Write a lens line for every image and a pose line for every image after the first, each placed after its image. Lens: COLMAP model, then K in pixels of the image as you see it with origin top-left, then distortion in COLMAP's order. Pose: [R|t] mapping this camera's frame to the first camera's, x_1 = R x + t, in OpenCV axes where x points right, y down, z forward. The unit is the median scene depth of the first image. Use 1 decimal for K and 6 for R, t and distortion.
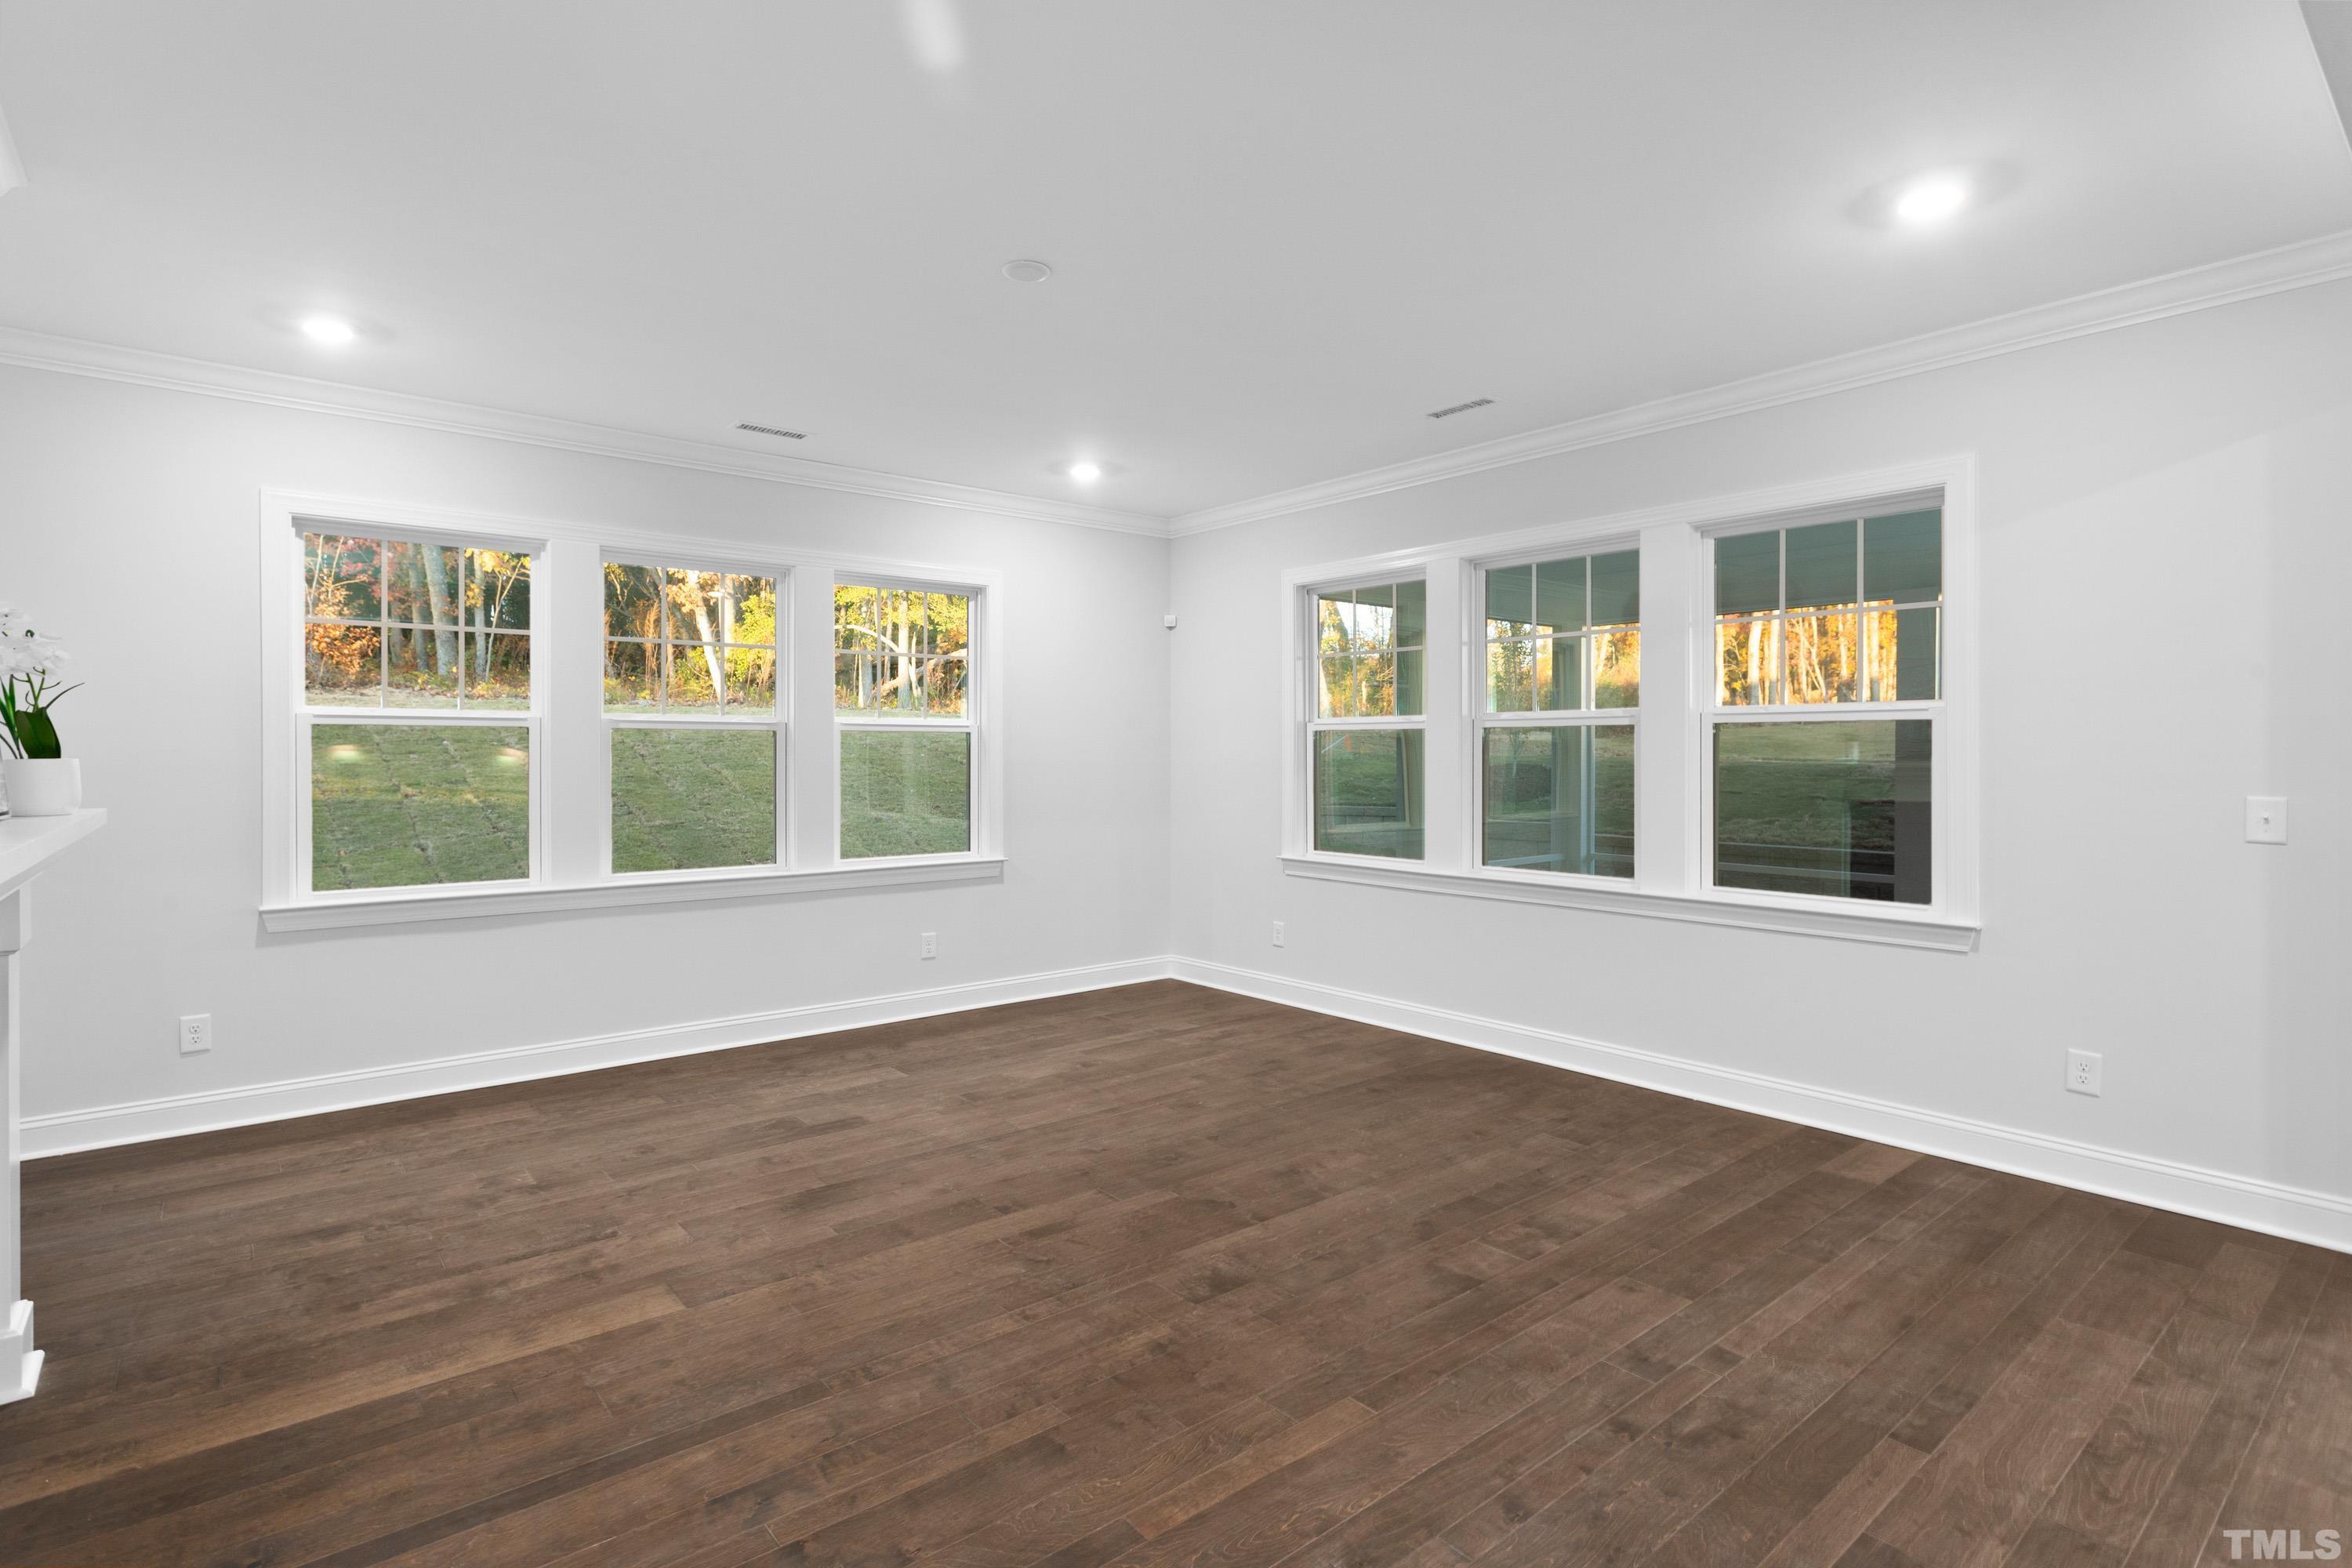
lens RADIAL K [[1154.4, 0, 1133.1], [0, 1154.4, 753.5], [0, 0, 1]] dist [-0.013977, 0.002598]
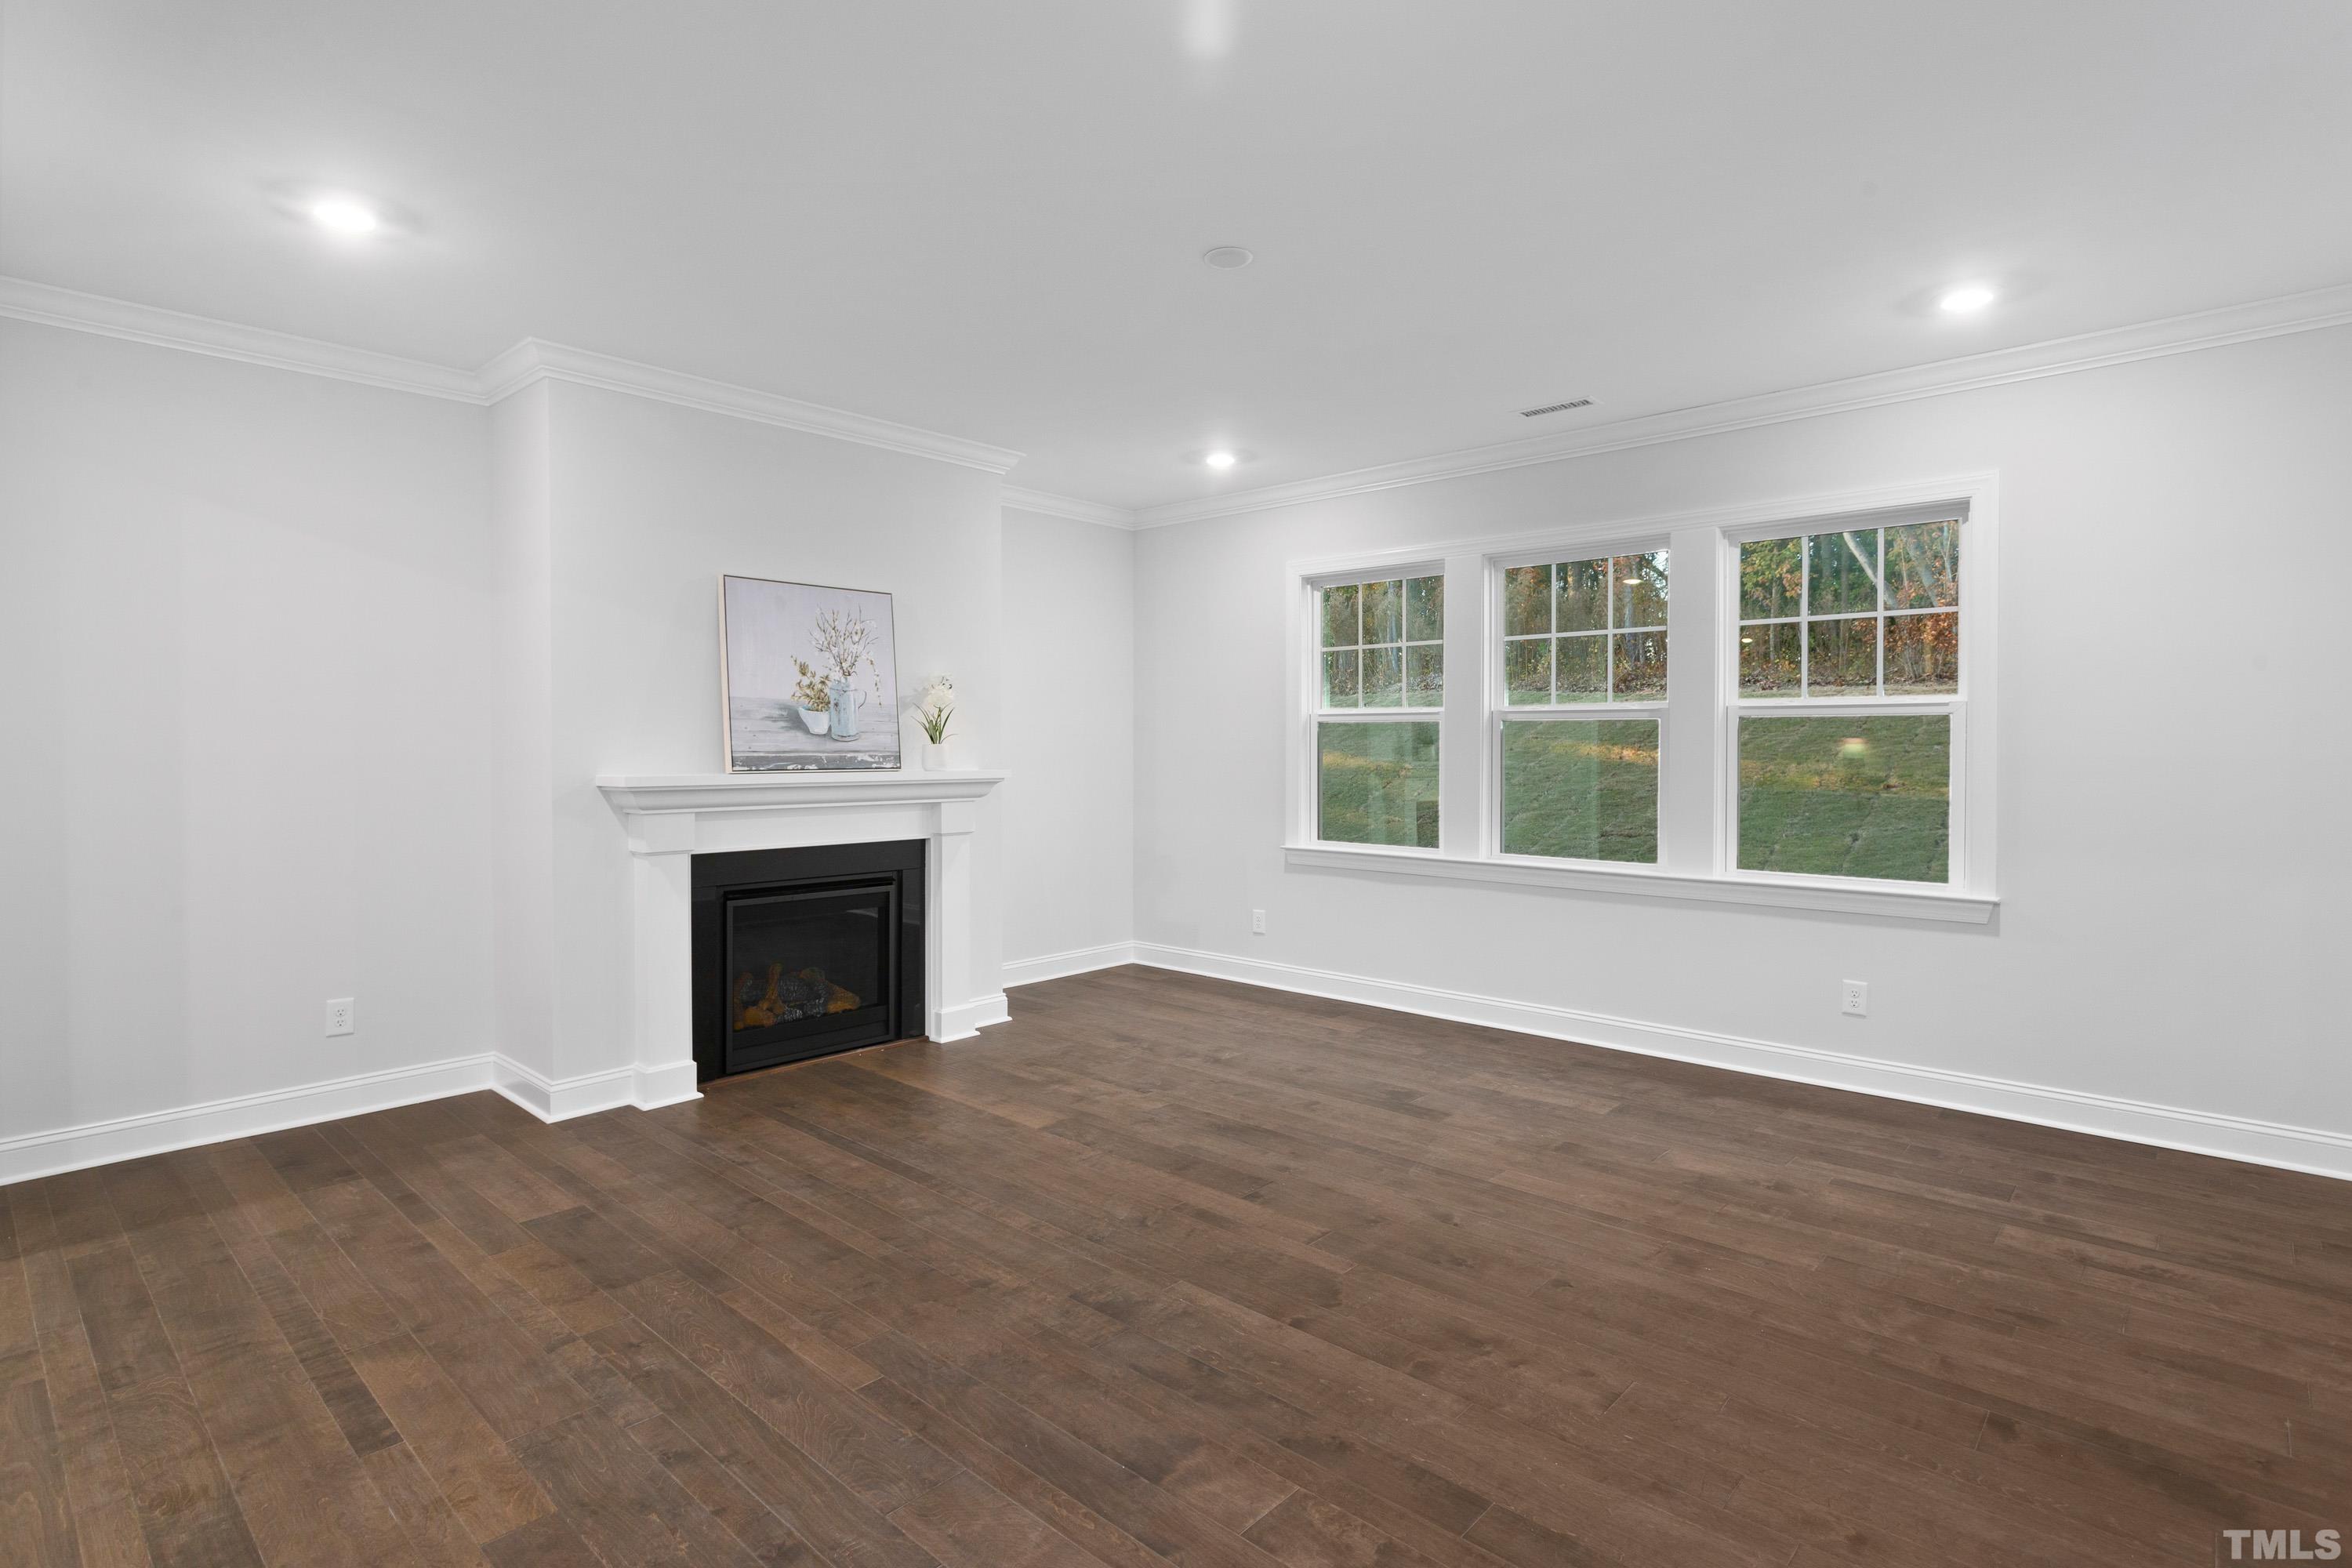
lens RADIAL K [[1154.4, 0, 1169.6], [0, 1154.4, 764.3], [0, 0, 1]] dist [-0.013977, 0.002598]
pose [[0.149627, 0.018123, -0.988576, 0.843628], [-0.000852, 0.999834, 0.018200, 0.000861], [0.988742, -0.001881, 0.149618, 0.760052]]
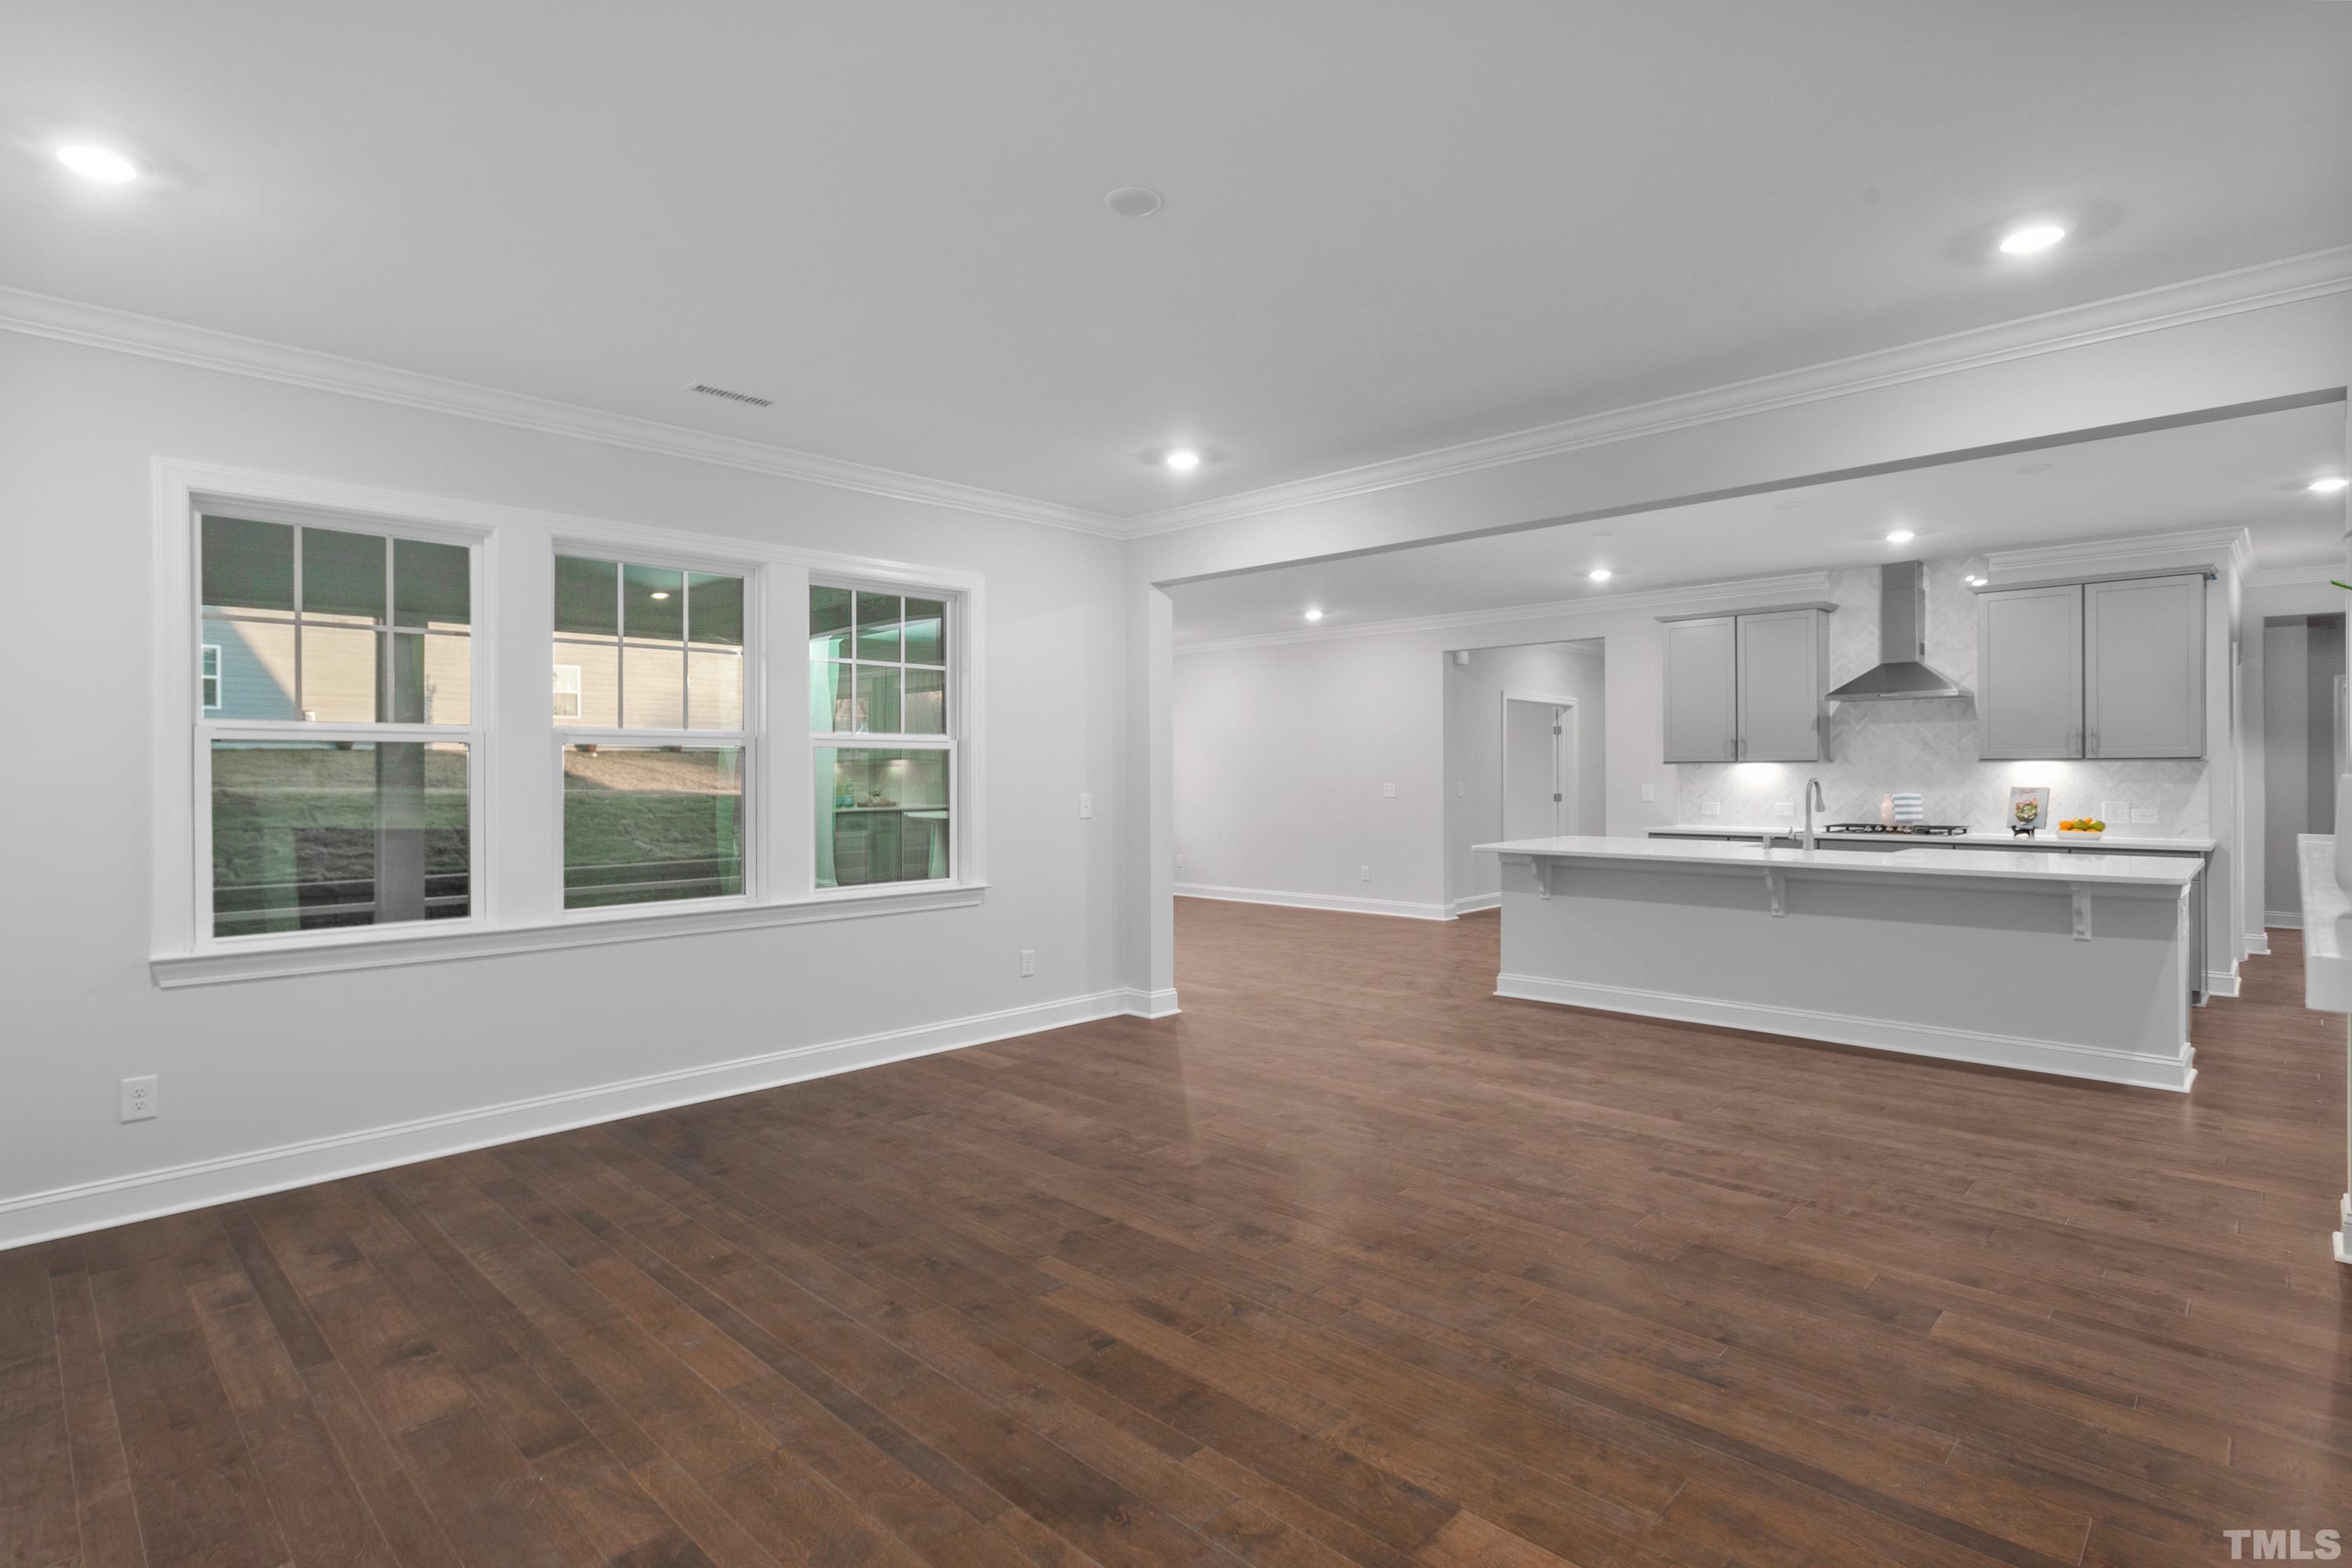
lens RADIAL K [[1154.4, 0, 1176.3], [0, 1154.4, 784.4], [0, 0, 1]] dist [-0.013977, 0.002598]
pose [[-0.128724, -0.009433, 0.991636, -0.883798], [0.006458, 0.999926, 0.010350, 0.001093], [-0.991659, 0.007736, -0.128654, 1.024033]]
